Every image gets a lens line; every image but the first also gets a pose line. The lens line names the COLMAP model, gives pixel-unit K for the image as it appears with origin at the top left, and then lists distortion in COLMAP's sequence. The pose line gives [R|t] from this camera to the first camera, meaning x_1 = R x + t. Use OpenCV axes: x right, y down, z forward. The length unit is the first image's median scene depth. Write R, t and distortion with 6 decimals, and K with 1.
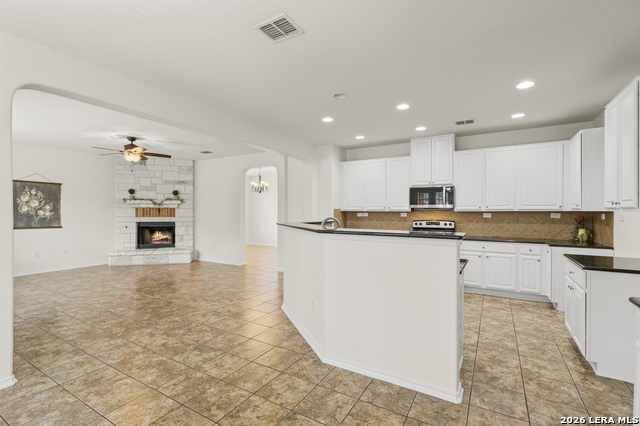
lens RADIAL K [[296.4, 0, 317.4], [0, 296.4, 211.5], [0, 0, 1]] dist [0.001999, -0.000200]
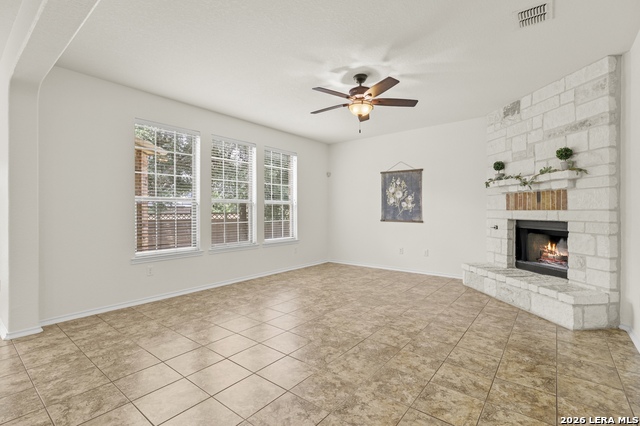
lens RADIAL K [[296.4, 0, 317.4], [0, 296.4, 211.5], [0, 0, 1]] dist [0.001999, -0.000200]
pose [[-0.136191, -0.000351, -0.990683, -0.007214], [0.000147, 1.000000, -0.000374, 0.025638], [0.990683, -0.000197, -0.136190, 0.871602]]
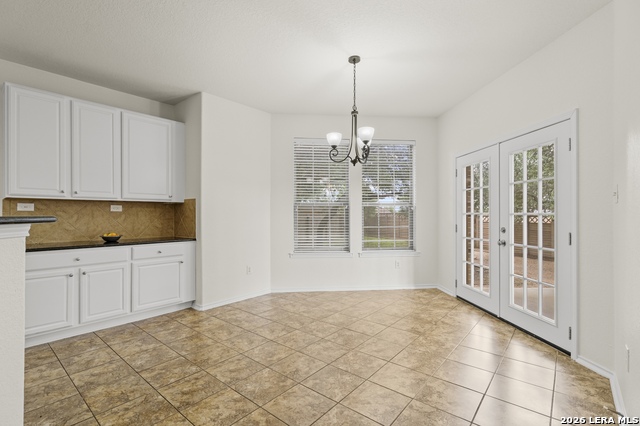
lens RADIAL K [[296.4, 0, 317.4], [0, 296.4, 211.5], [0, 0, 1]] dist [0.001999, -0.000200]
pose [[-0.986874, 0.002734, 0.161471, -0.204051], [0.001432, 0.999966, -0.008182, 0.024550], [-0.161488, -0.007843, -0.986844, 0.576863]]
